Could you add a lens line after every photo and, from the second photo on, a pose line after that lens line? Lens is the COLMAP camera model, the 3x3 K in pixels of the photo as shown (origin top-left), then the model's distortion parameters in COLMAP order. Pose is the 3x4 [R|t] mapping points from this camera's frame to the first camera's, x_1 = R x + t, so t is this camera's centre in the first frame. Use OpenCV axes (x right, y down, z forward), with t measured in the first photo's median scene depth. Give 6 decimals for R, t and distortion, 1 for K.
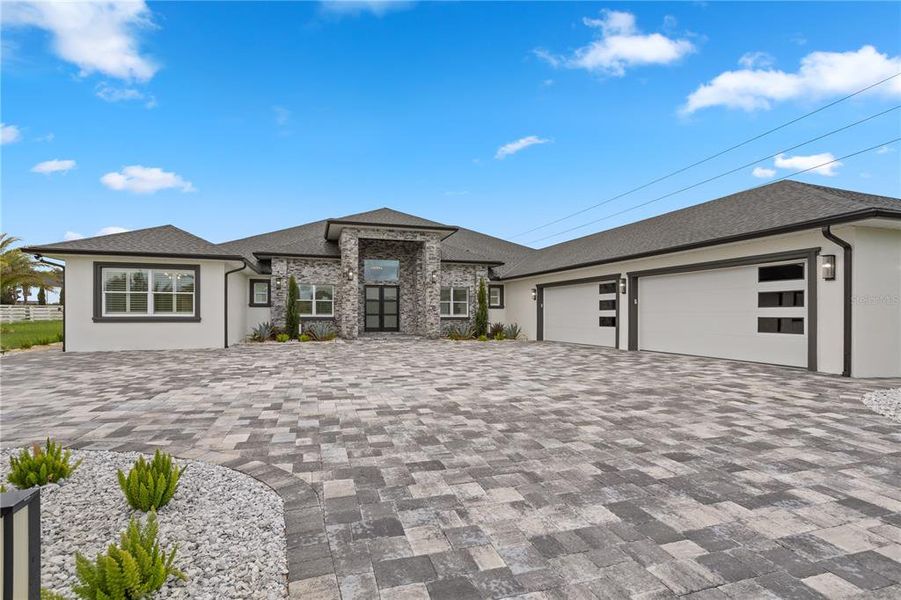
lens RADIAL K [[442.1, 0, 460.9], [0, 442.1, 322.1], [0, 0, 1]] dist [-0.021891, 0.004842]
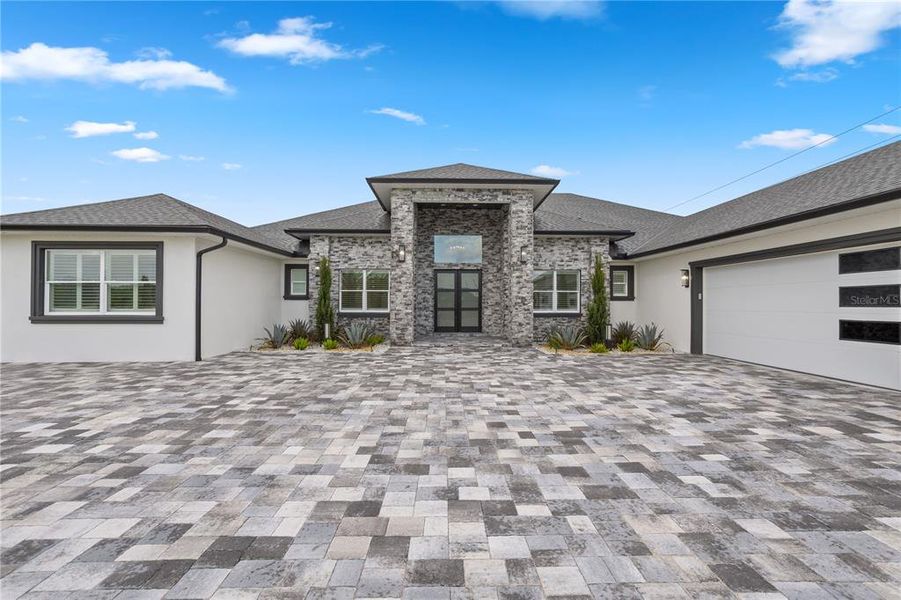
lens RADIAL K [[438.2, 0, 459.8], [0, 438.2, 305.1], [0, 0, 1]] dist [-0.030427, 0.015271]
pose [[0.957038, 0.001489, -0.289957, 0.042259], [-0.005464, 0.999902, -0.012899, -0.016457], [0.289910, 0.013929, 0.956953, 0.346050]]
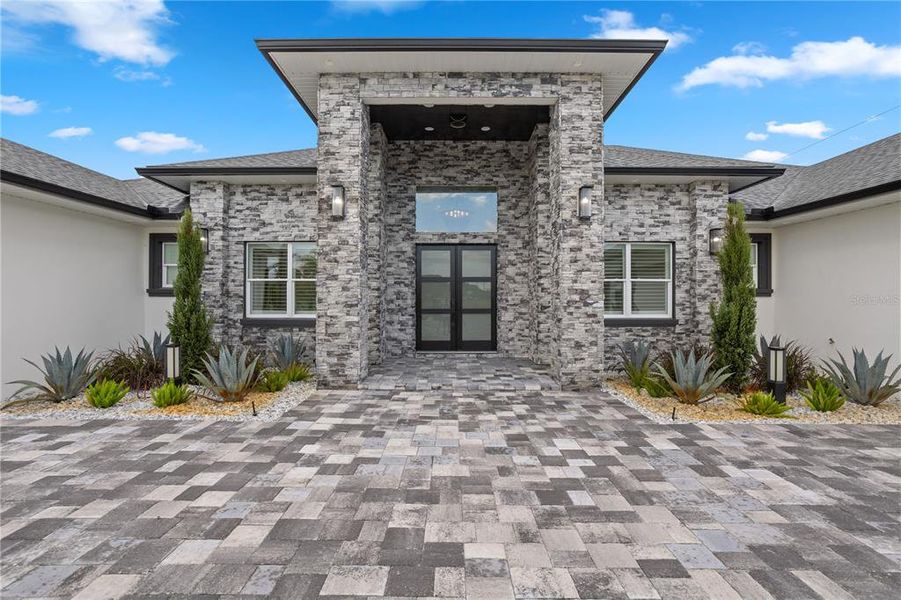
lens RADIAL K [[428.9, 0, 451.8], [0, 428.9, 299.5], [0, 0, 1]] dist [-0.038640, 0.000148]
pose [[0.945593, -0.000605, -0.325352, -0.052776], [-0.003763, 0.999911, -0.012796, -0.026663], [0.325331, 0.013324, 0.945506, 0.692112]]
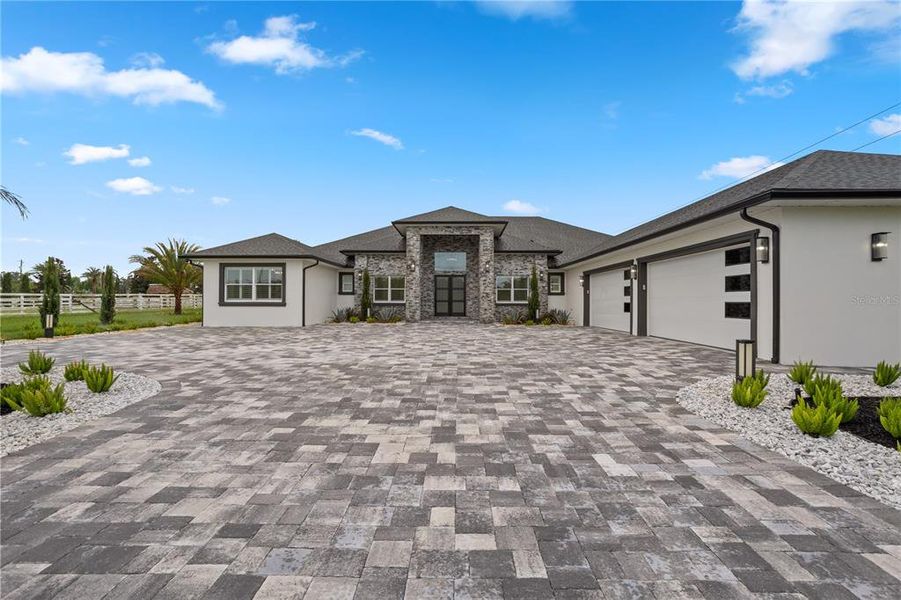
lens RADIAL K [[442.1, 0, 459.5], [0, 442.1, 300.7], [0, 0, 1]] dist [-0.021891, 0.004842]
pose [[0.945800, -0.000902, -0.324747, 0.239538], [-0.005790, 0.999790, -0.019642, 0.004451], [0.324697, 0.020458, 0.945597, -0.060107]]
